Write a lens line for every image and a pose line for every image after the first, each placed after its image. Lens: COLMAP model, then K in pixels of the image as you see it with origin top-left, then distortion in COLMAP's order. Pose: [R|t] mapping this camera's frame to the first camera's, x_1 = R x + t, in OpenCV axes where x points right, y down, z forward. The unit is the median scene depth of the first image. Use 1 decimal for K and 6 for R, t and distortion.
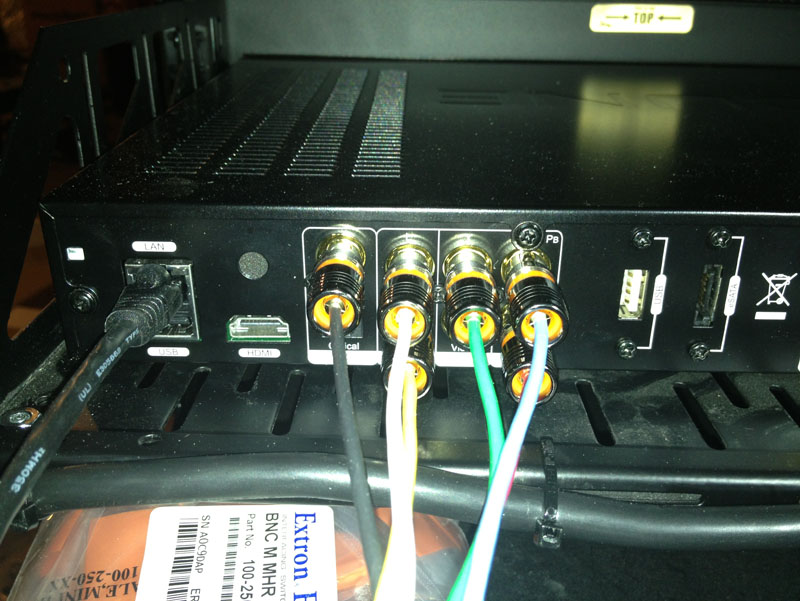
lens RADIAL K [[774.0, 0, 400.0], [0, 774.0, 300.5], [0, 0, 1]] dist [0.098365, -0.238850]
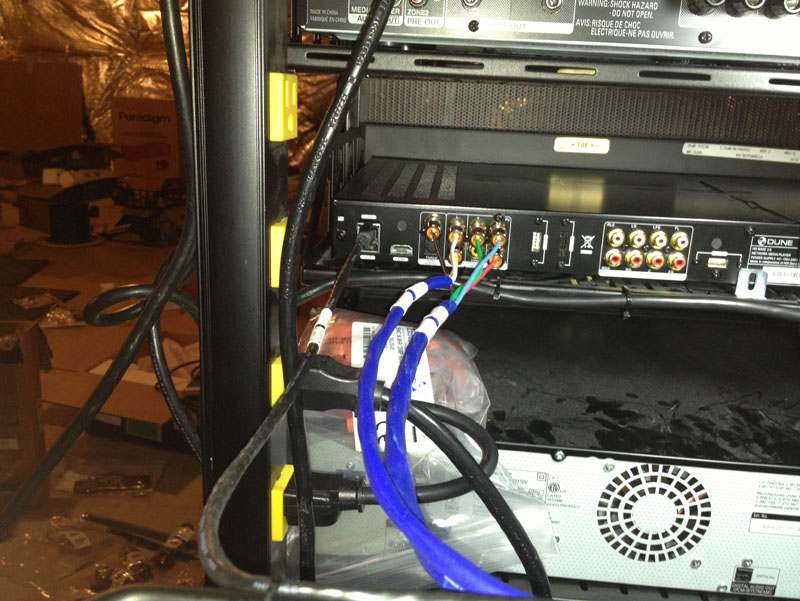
lens RADIAL K [[774.0, 0, 400.0], [0, 774.0, 300.5], [0, 0, 1]] dist [0.098365, -0.238850]
pose [[0.997452, 0.050053, -0.050831, -0.037732], [-0.056325, 0.989835, -0.130591, 0.591172], [0.043778, 0.133121, 0.990132, -1.752698]]
